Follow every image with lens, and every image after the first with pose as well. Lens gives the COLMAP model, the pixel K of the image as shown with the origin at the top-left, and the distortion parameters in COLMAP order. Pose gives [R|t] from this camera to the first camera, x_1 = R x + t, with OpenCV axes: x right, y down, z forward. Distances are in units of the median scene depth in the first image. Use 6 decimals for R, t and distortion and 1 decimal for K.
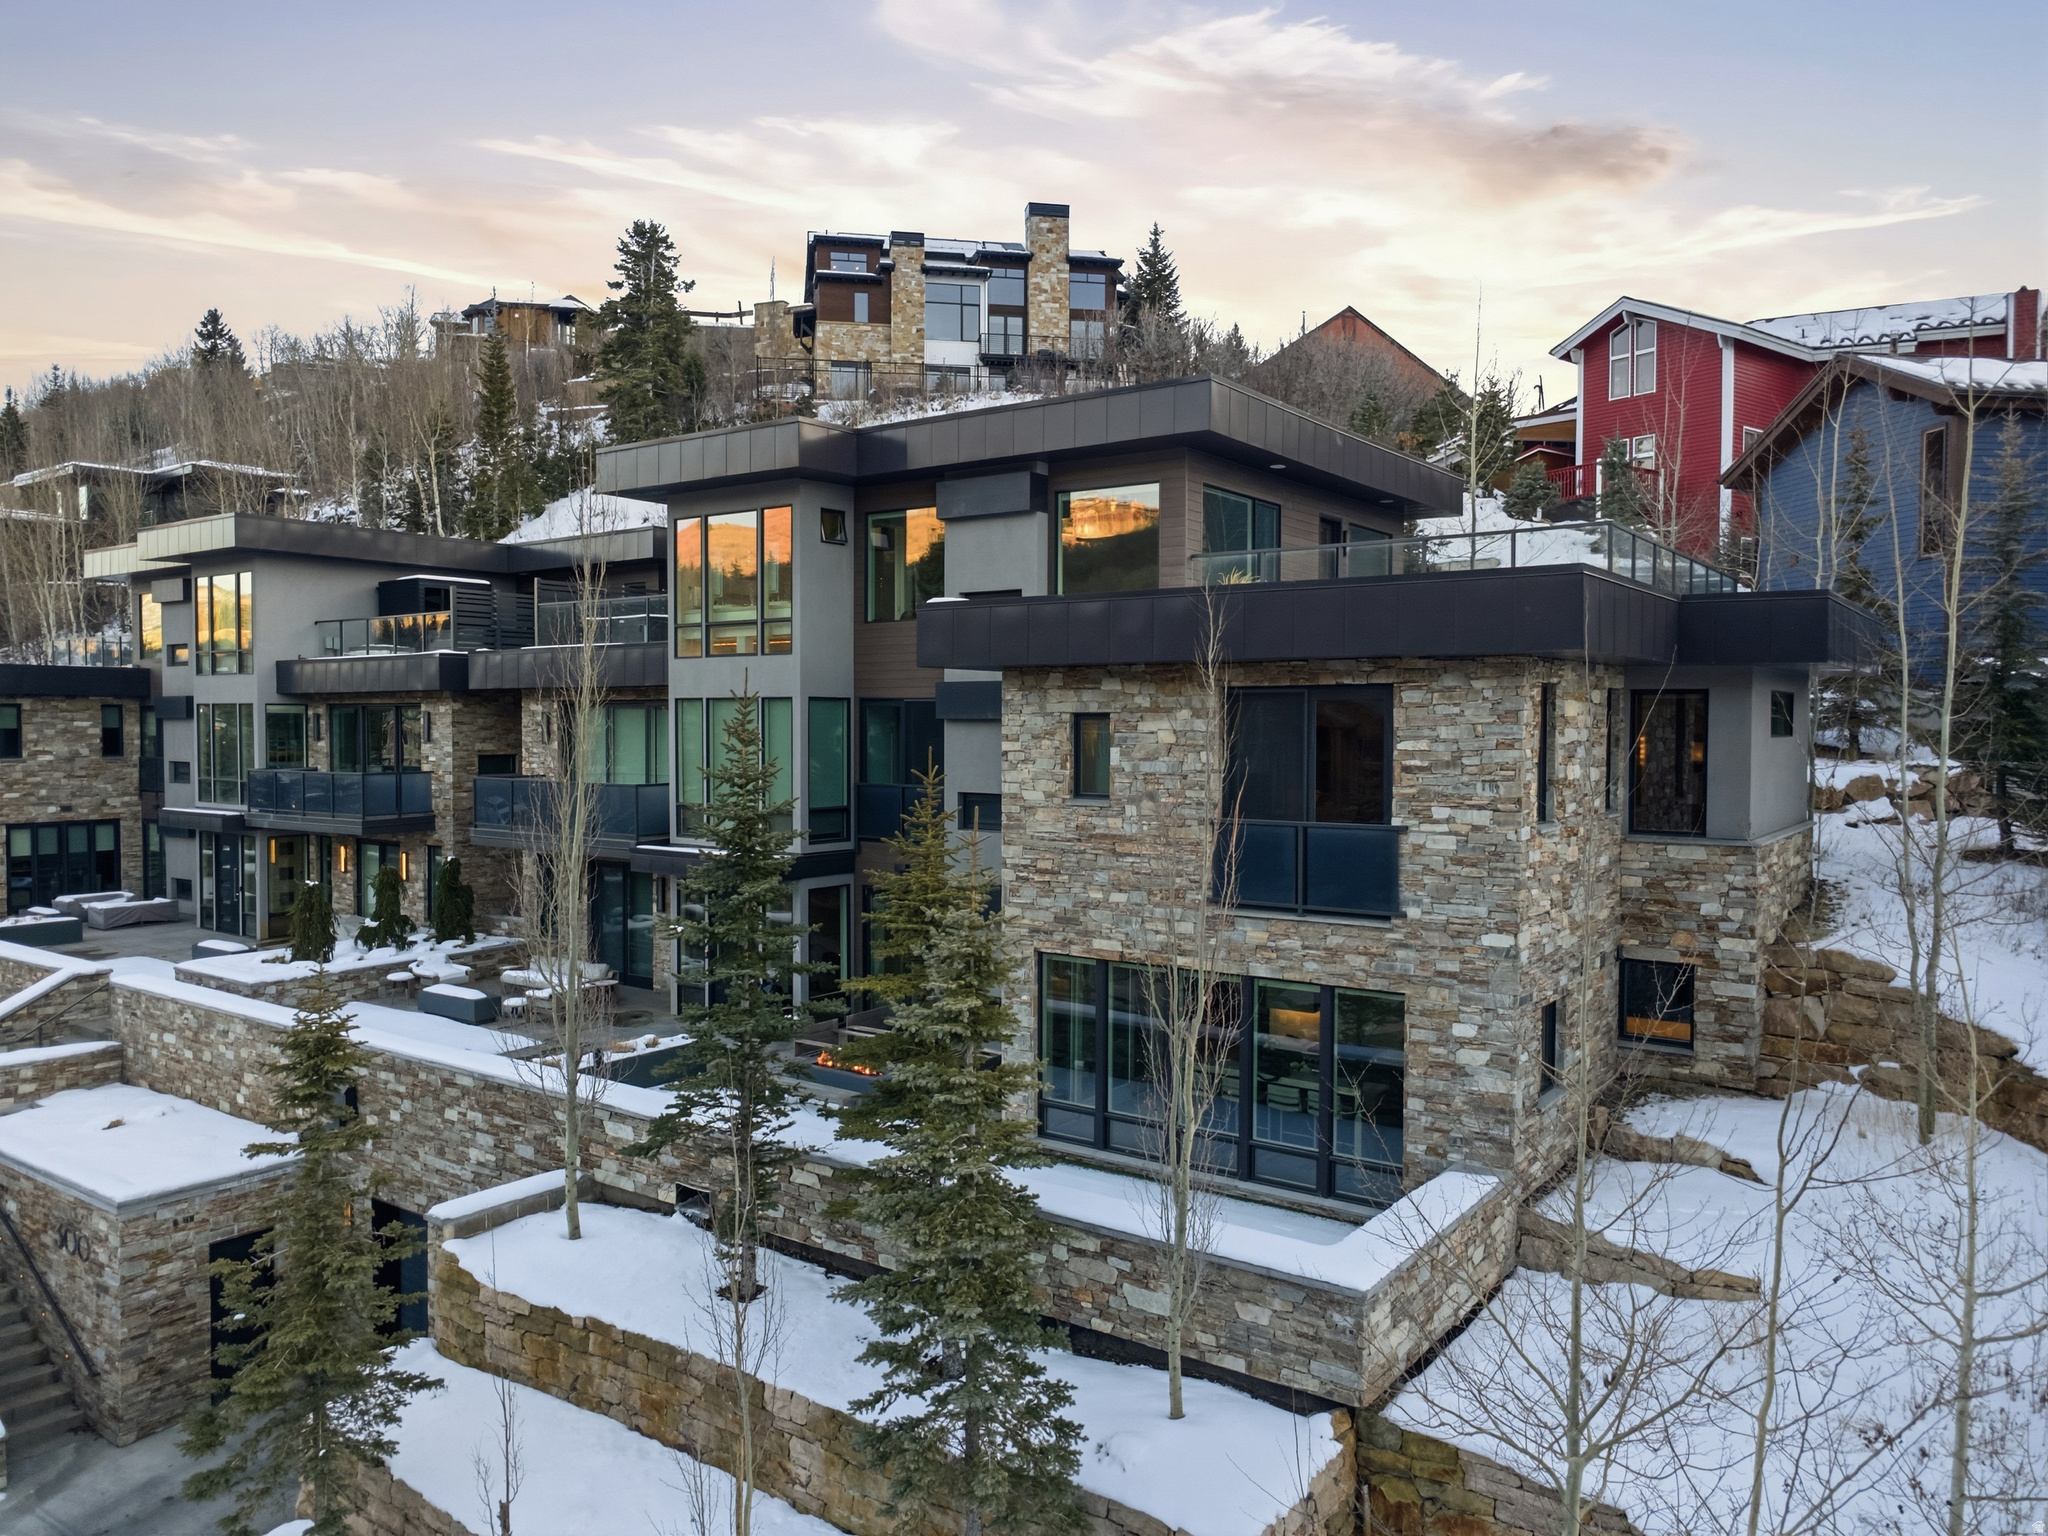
lens RADIAL K [[1445.7, 0, 1025.4], [0, 1445.7, 766.2], [0, 0, 1]] dist [0.007221, -0.002637]
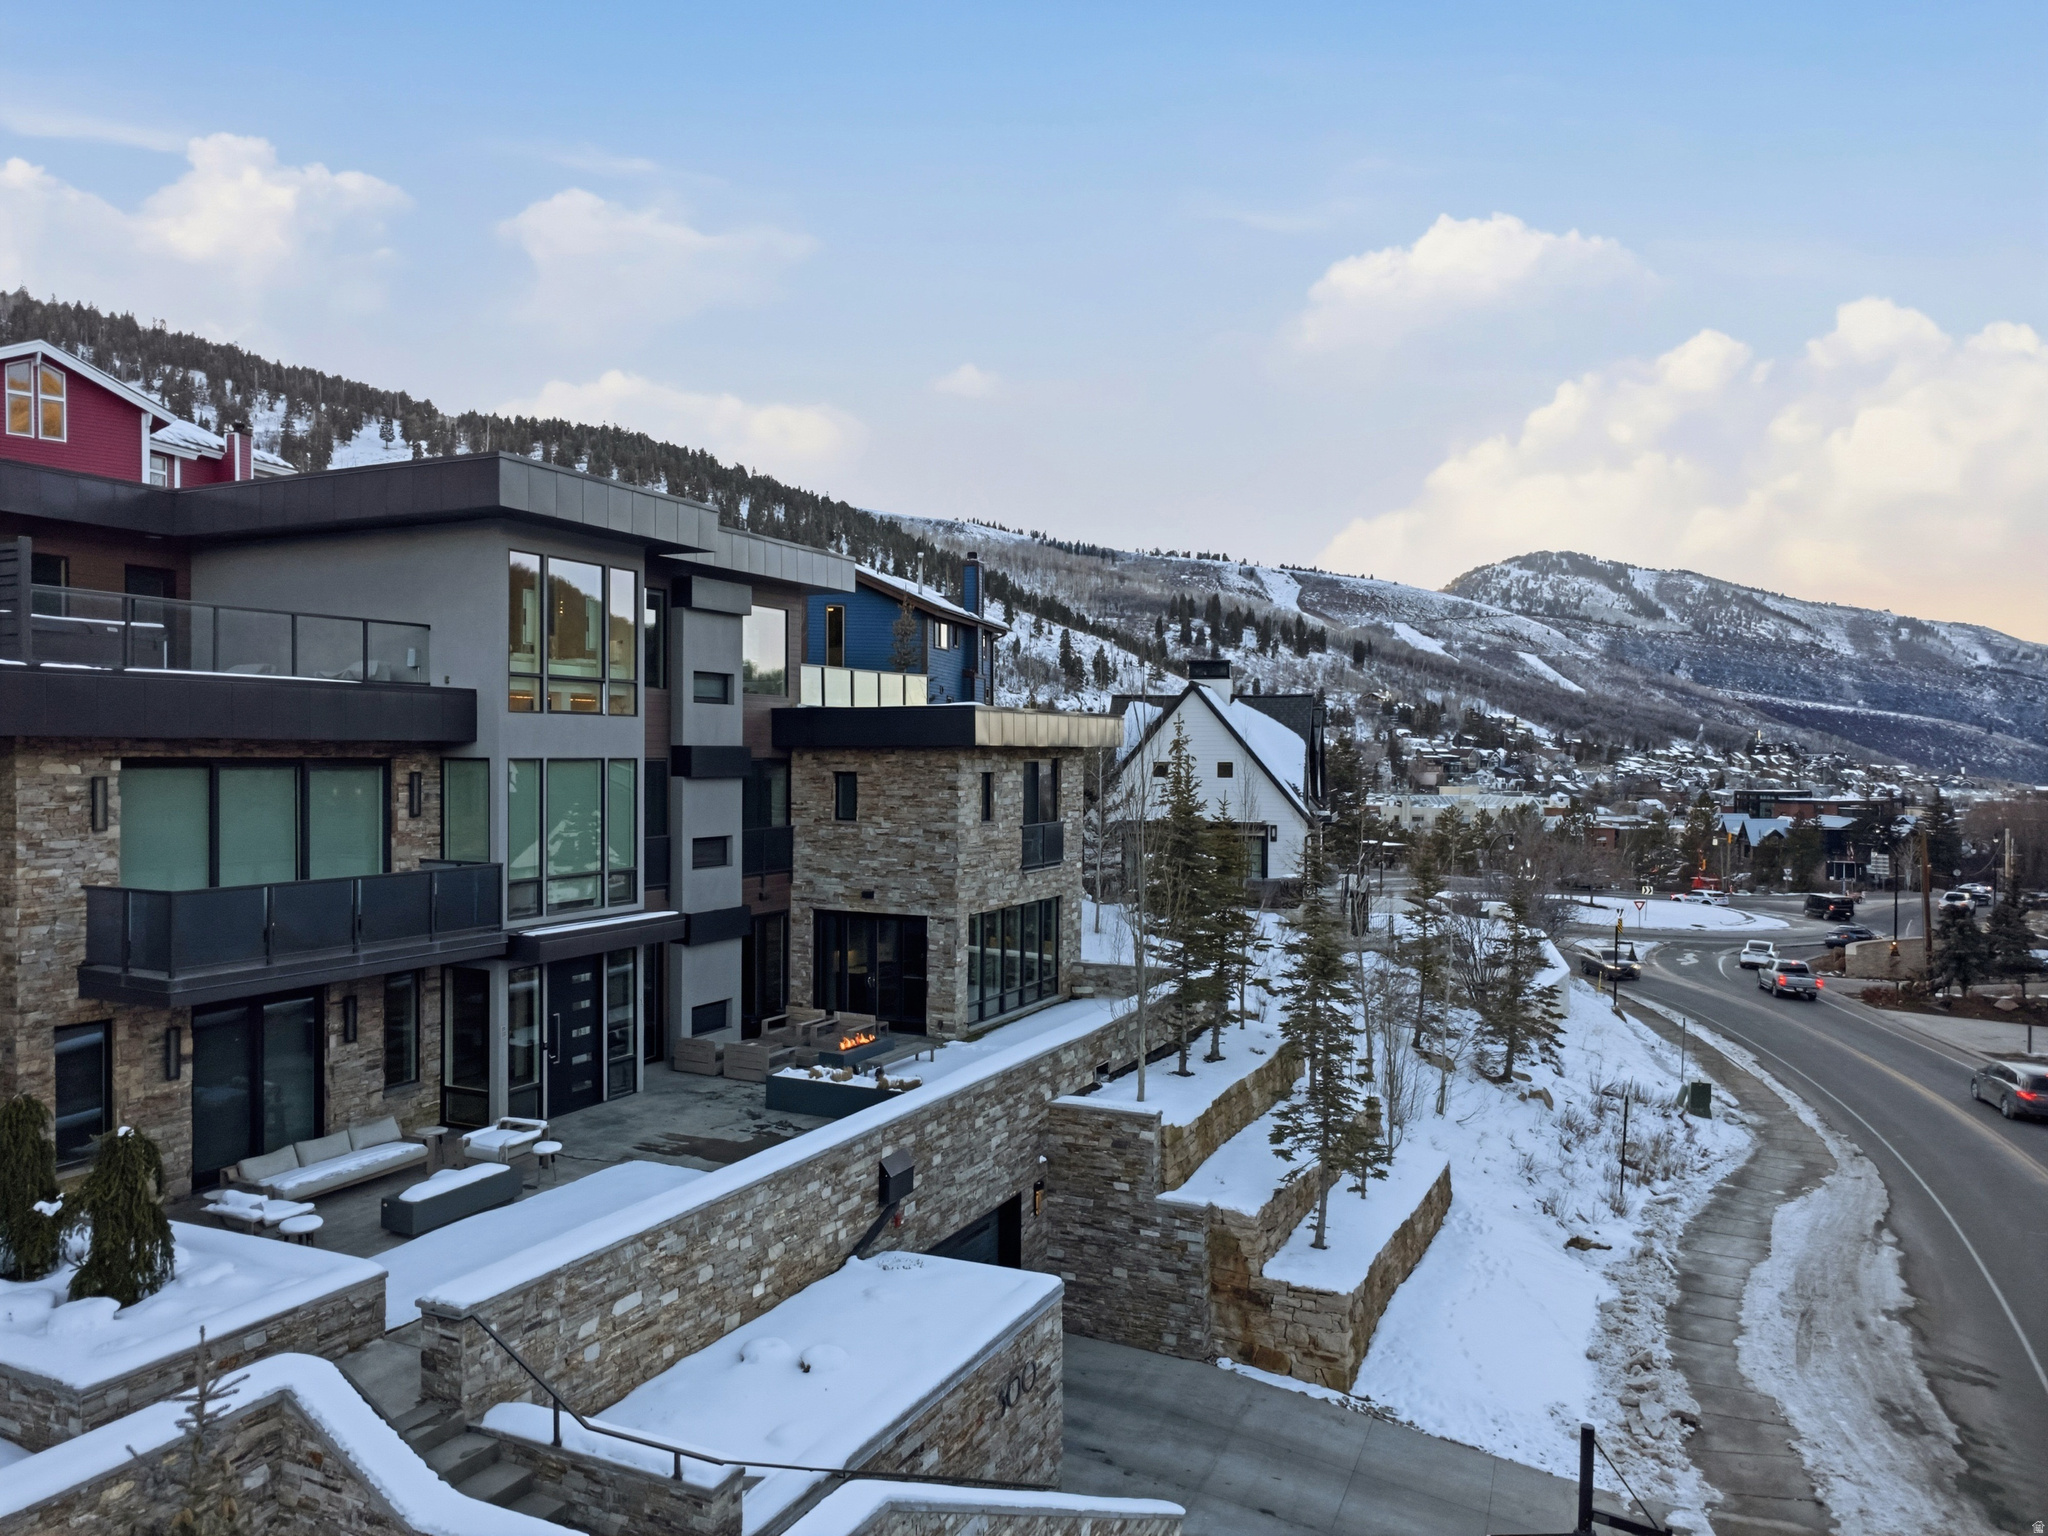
lens RADIAL K [[1445.7, 0, 1036.5], [0, 1445.7, 783.5], [0, 0, 1]] dist [0.007221, -0.002637]
pose [[-0.196096, -0.024501, 0.980278, -1.250136], [0.023739, 0.999276, 0.029724, -0.054911], [-0.980297, 0.029100, -0.195373, 0.948341]]
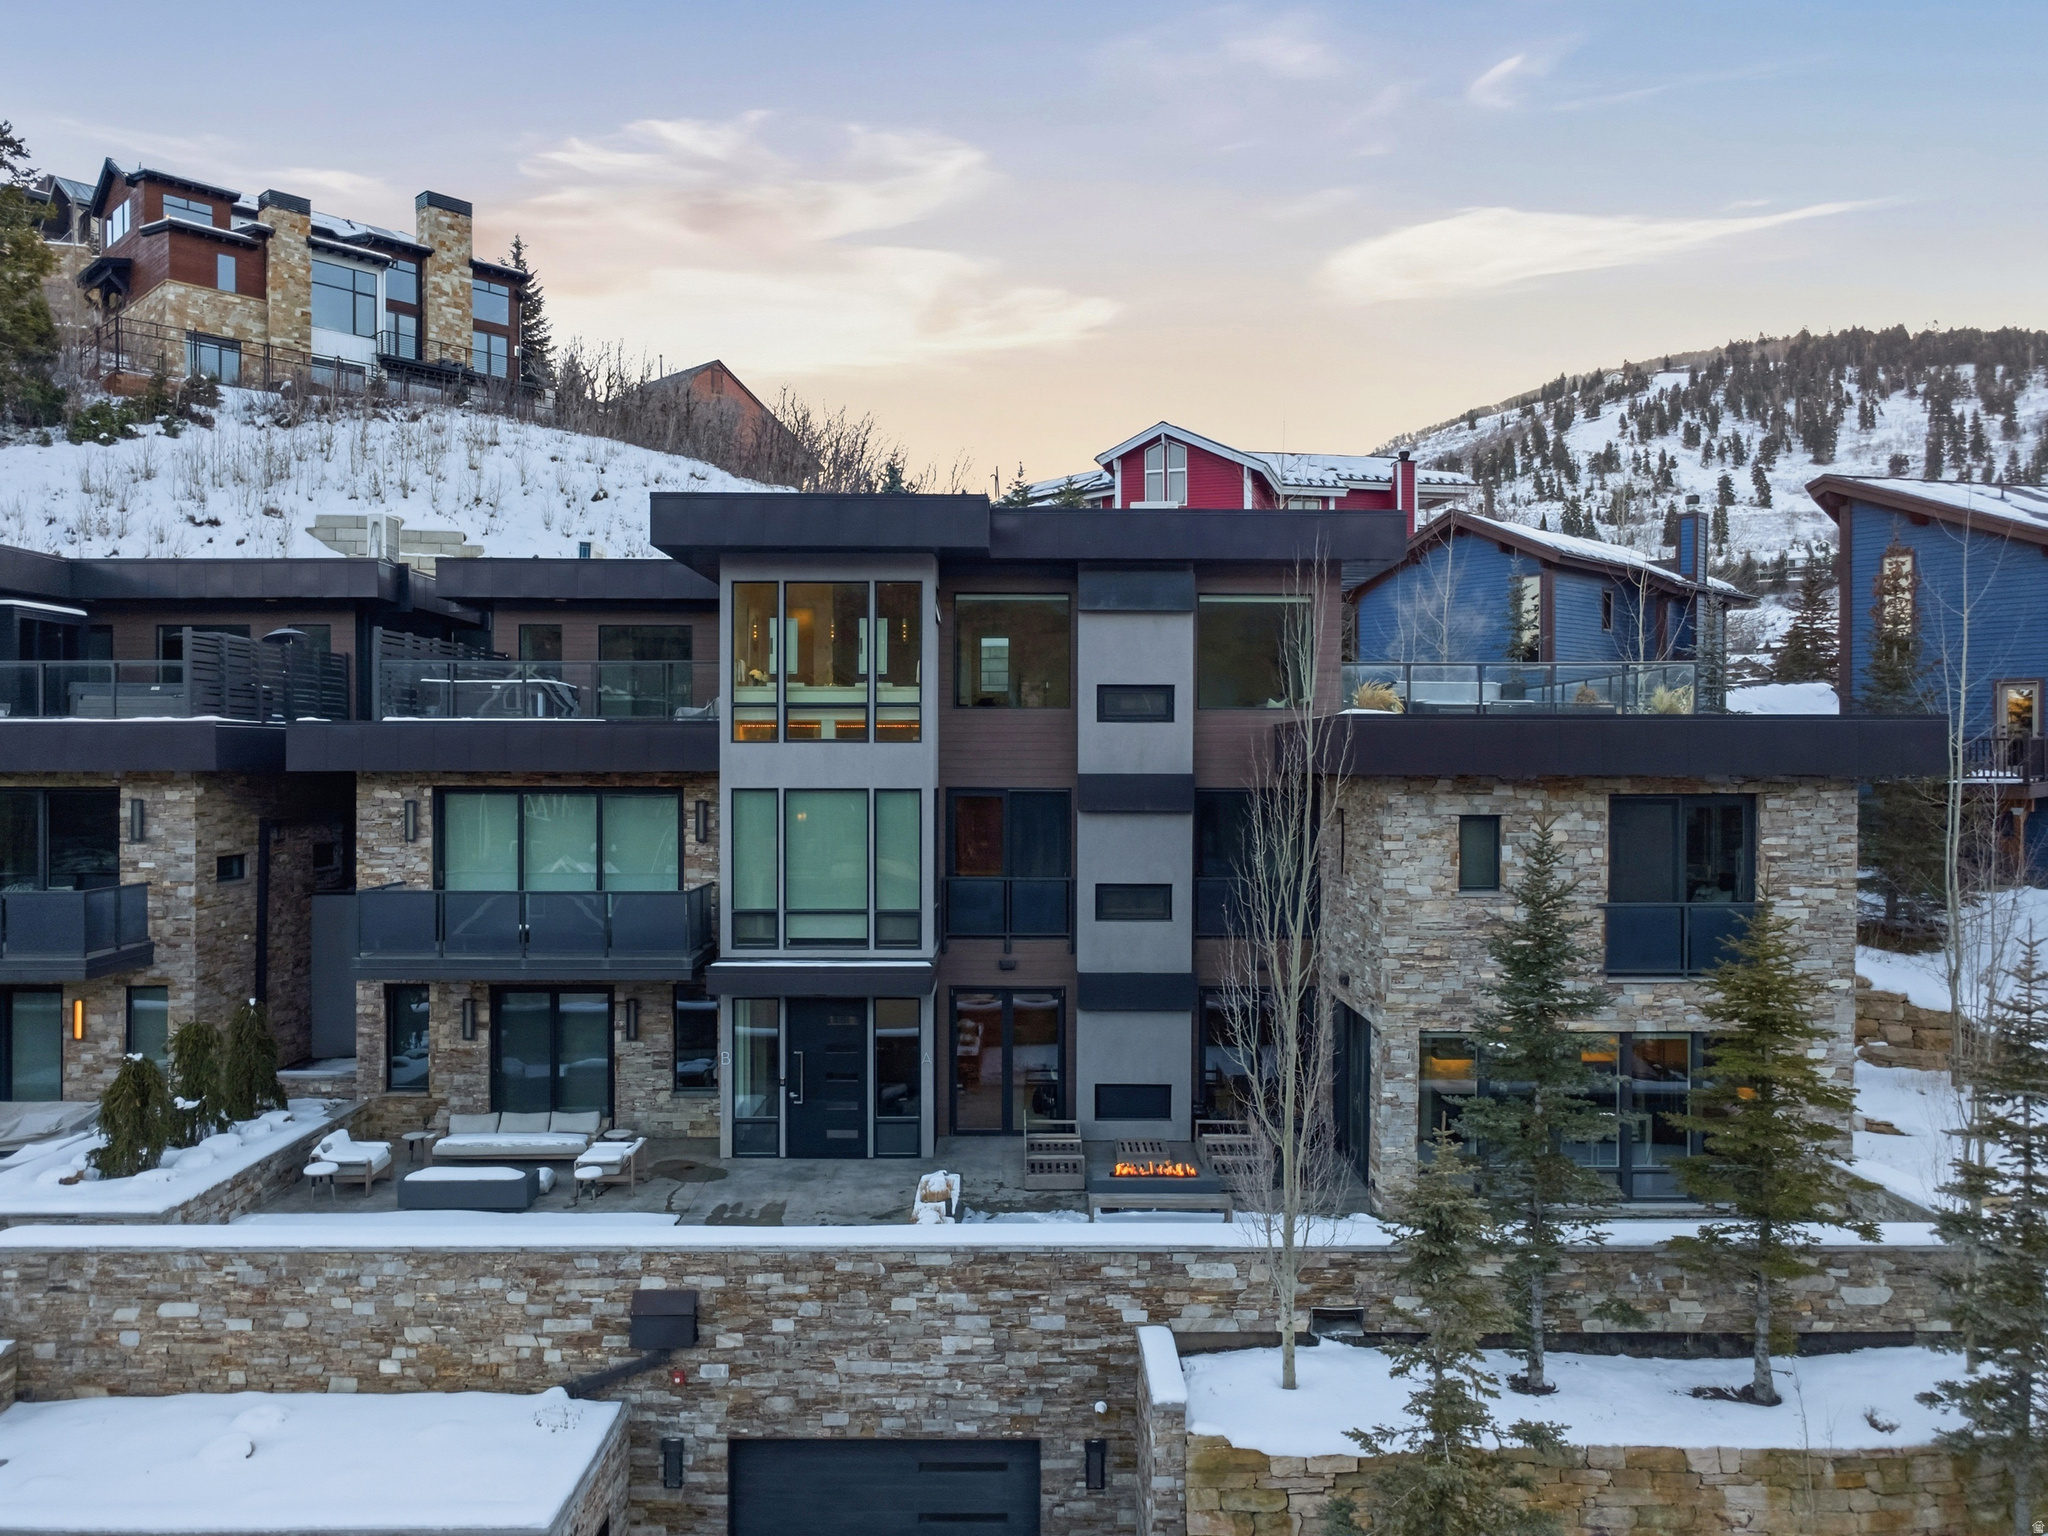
lens RADIAL K [[1445.7, 0, 1021.4], [0, 1445.7, 786.8], [0, 0, 1]] dist [0.007221, -0.002637]
pose [[0.804412, -0.014442, 0.593896, -0.676636], [0.019500, 0.999808, -0.002099, -0.047140], [-0.593751, 0.013269, 0.804539, 0.222197]]
